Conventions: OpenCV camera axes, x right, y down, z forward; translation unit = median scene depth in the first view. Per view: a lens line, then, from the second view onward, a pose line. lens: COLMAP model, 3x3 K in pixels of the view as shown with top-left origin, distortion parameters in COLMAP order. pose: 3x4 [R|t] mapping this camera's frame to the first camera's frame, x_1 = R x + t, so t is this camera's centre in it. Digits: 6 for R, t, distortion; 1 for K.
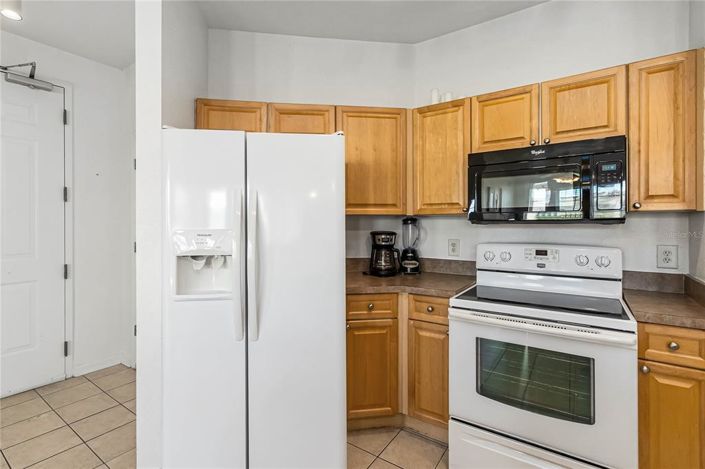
lens RADIAL K [[328.6, 0, 351.3], [0, 328.6, 229.2], [0, 0, 1]] dist [-0.004571, -0.000710]
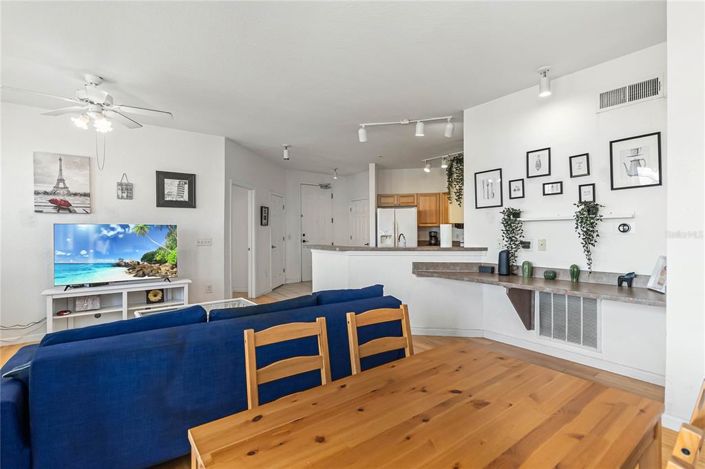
lens RADIAL K [[328.6, 0, 351.7], [0, 328.6, 233.8], [0, 0, 1]] dist [-0.004571, -0.000710]
pose [[0.945126, -0.001806, -0.326701, 0.405658], [-0.001253, 0.999957, -0.009151, 0.061837], [0.326704, 0.009058, 0.945083, -2.319370]]
